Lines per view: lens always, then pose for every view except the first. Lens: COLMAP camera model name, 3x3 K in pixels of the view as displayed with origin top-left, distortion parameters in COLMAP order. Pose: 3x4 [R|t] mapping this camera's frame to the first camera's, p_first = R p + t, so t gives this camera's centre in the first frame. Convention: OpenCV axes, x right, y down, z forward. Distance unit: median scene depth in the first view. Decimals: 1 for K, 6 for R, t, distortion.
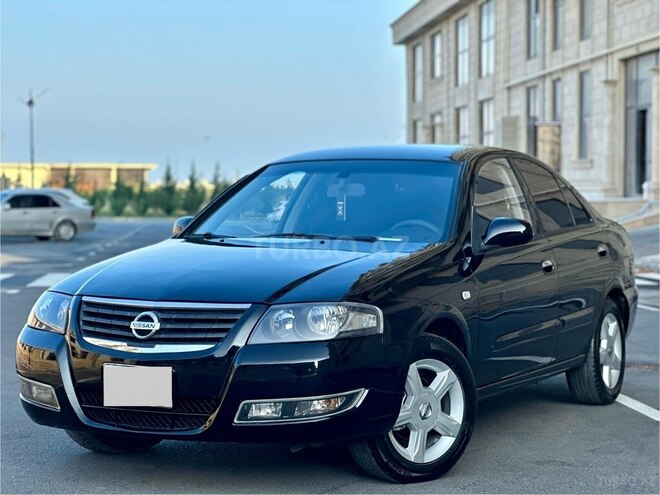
lens RADIAL K [[1491.9, 0, 330.9], [0, 1491.9, 226.8], [0, 0, 1]] dist [-0.009581, 3.075637]
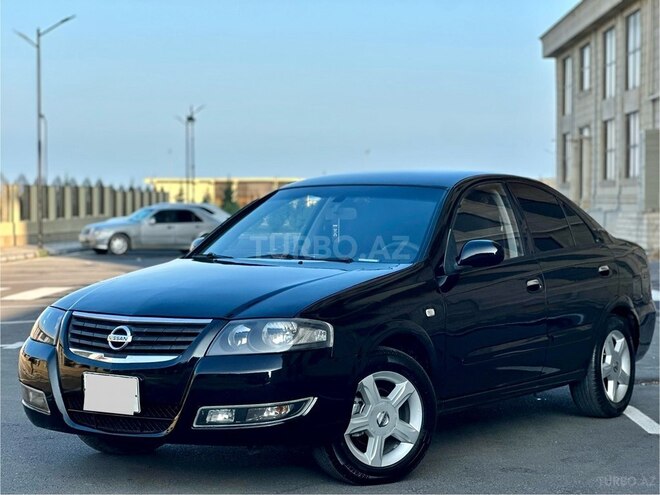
lens RADIAL K [[1491.9, 0, 330.9], [0, 1491.9, 226.8], [0, 0, 1]] dist [-0.009581, 3.075637]
pose [[0.994169, 0.000308, -0.107835, 0.146195], [-0.001254, 0.999961, -0.008709, -0.007036], [0.107828, 0.008794, 0.994131, -0.086508]]
